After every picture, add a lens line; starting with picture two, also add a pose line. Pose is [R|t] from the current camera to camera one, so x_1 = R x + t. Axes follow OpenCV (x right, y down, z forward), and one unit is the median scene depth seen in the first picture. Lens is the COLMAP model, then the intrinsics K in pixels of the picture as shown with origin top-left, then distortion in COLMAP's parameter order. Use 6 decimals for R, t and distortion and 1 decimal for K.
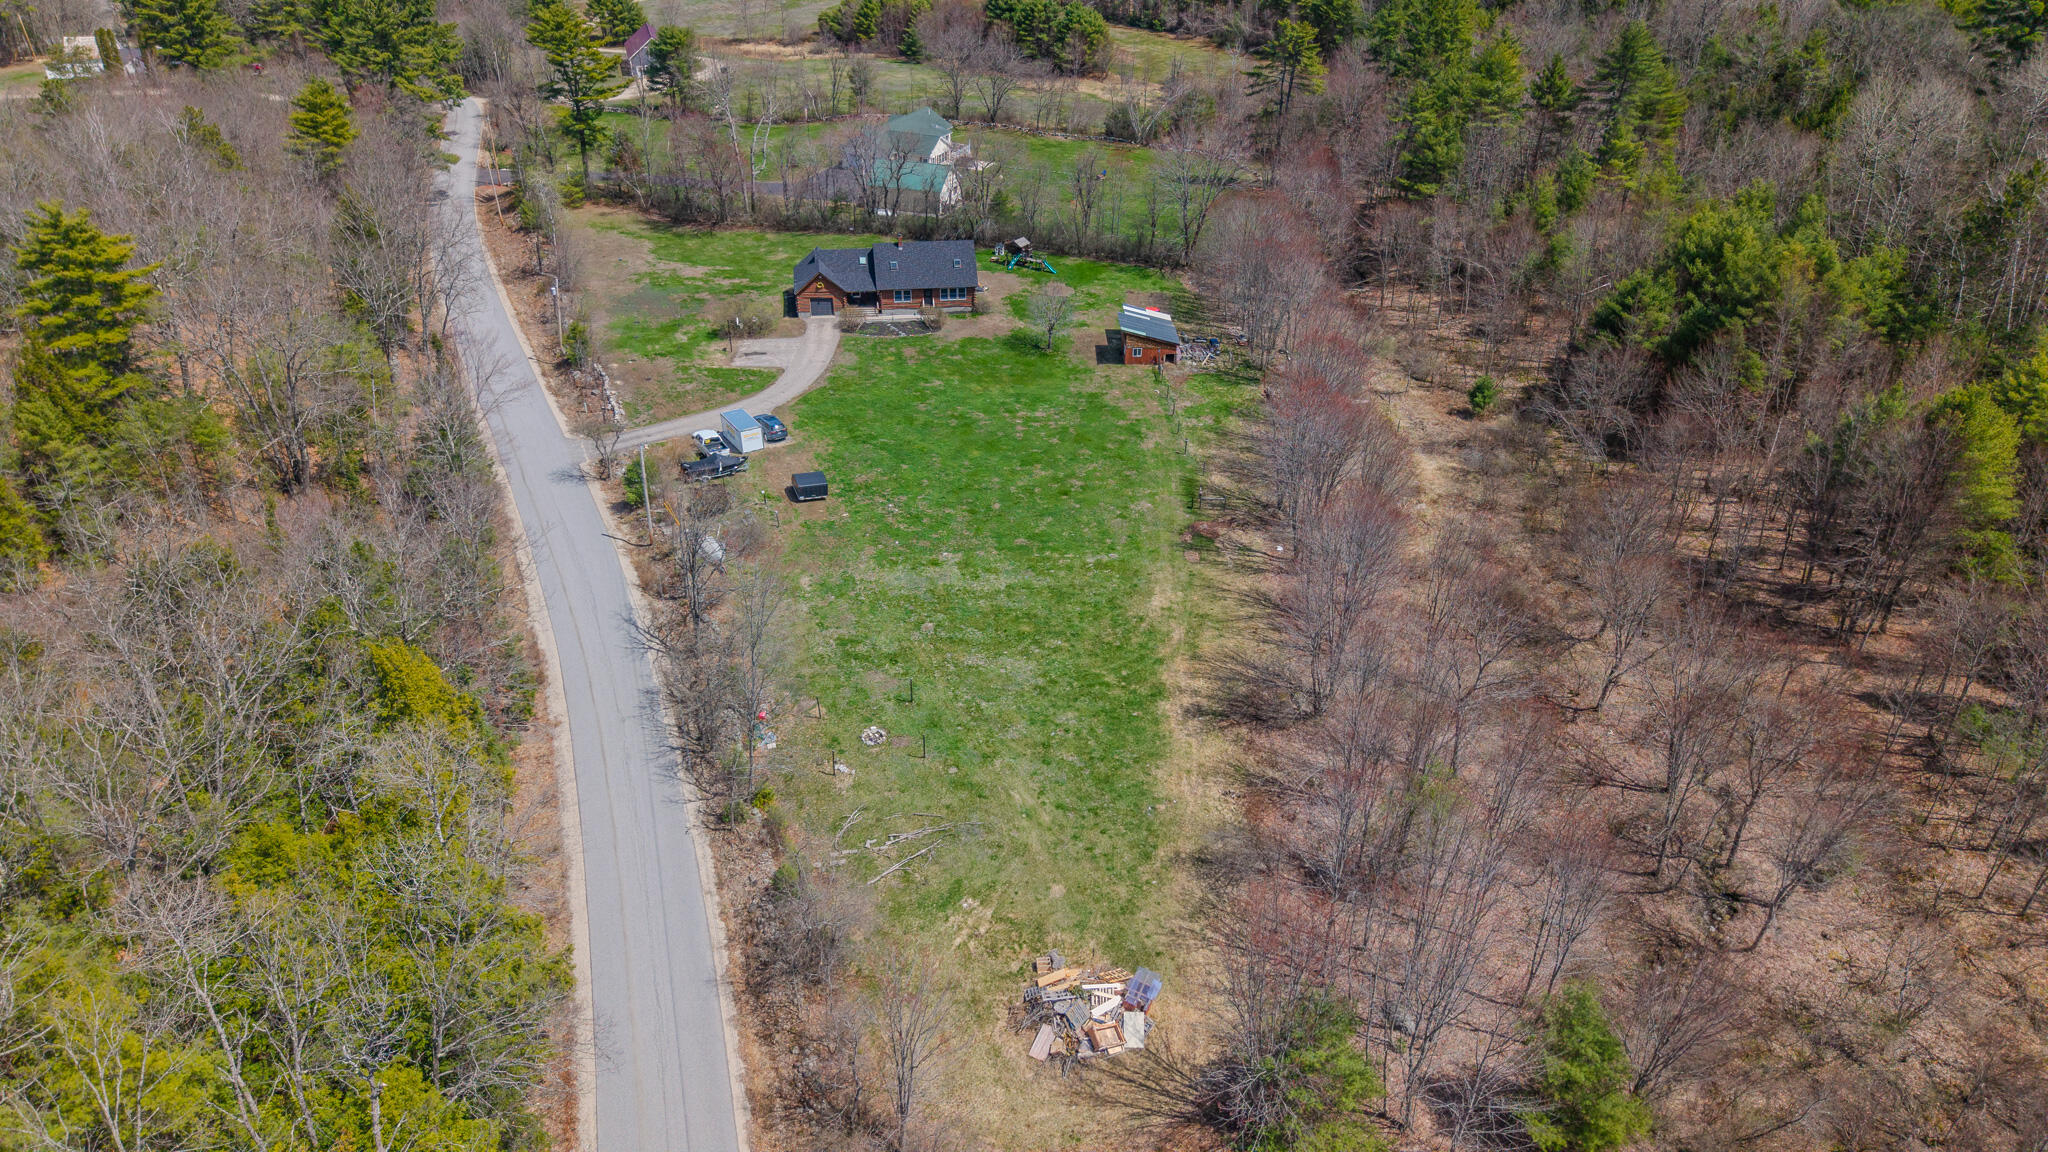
lens RADIAL K [[1447.6, 0, 1024.8], [0, 1447.6, 572.9], [0, 0, 1]] dist [0.010974, 0.000301]
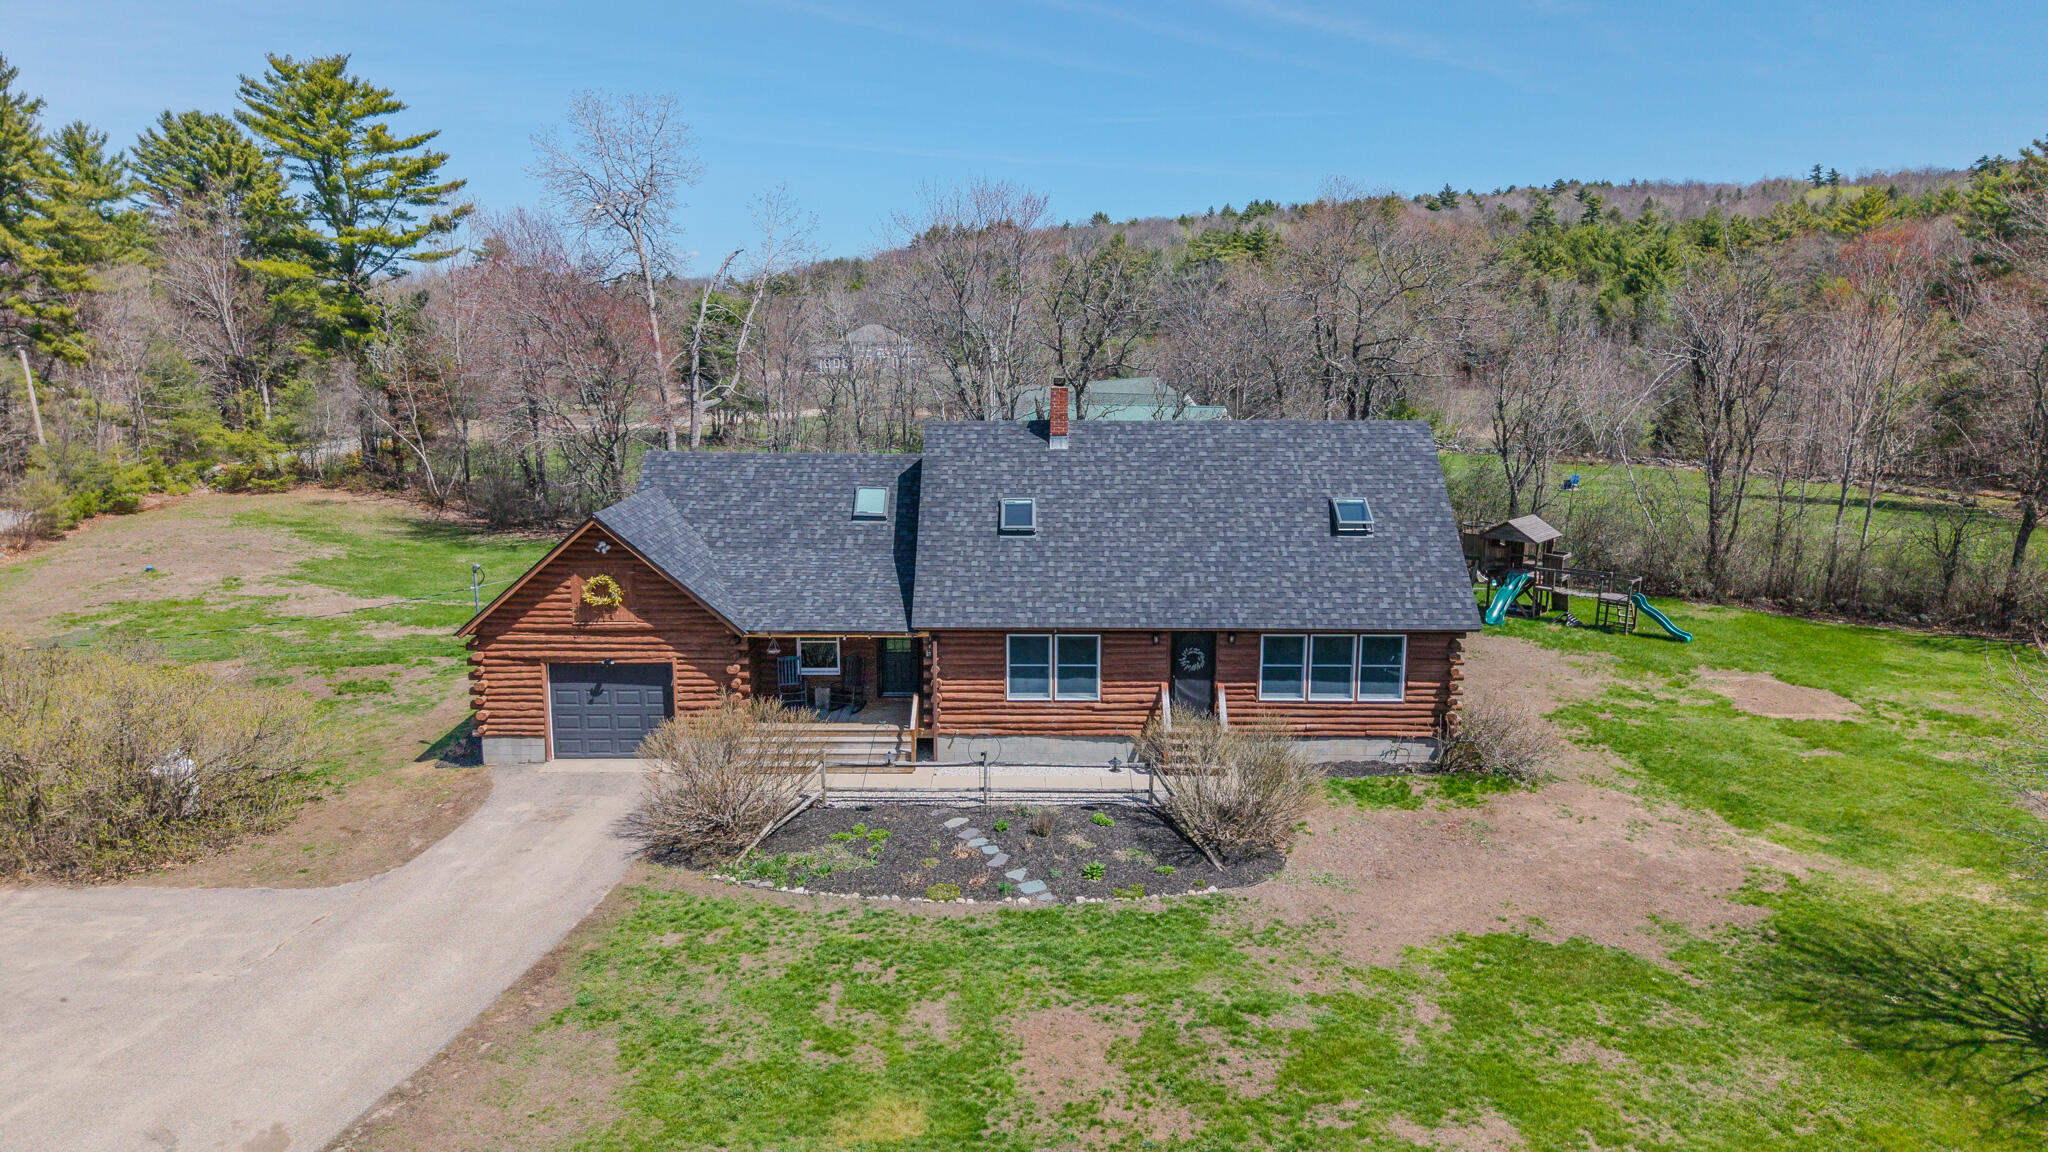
lens RADIAL K [[1447.6, 0, 1023.7], [0, 1447.6, 573.1], [0, 0, 1]] dist [0.010974, 0.000301]
pose [[0.989996, 0.016688, -0.140102, -0.063309], [-0.061980, 0.943479, -0.325586, -0.144006], [0.126750, 0.331012, 0.935075, 0.831128]]
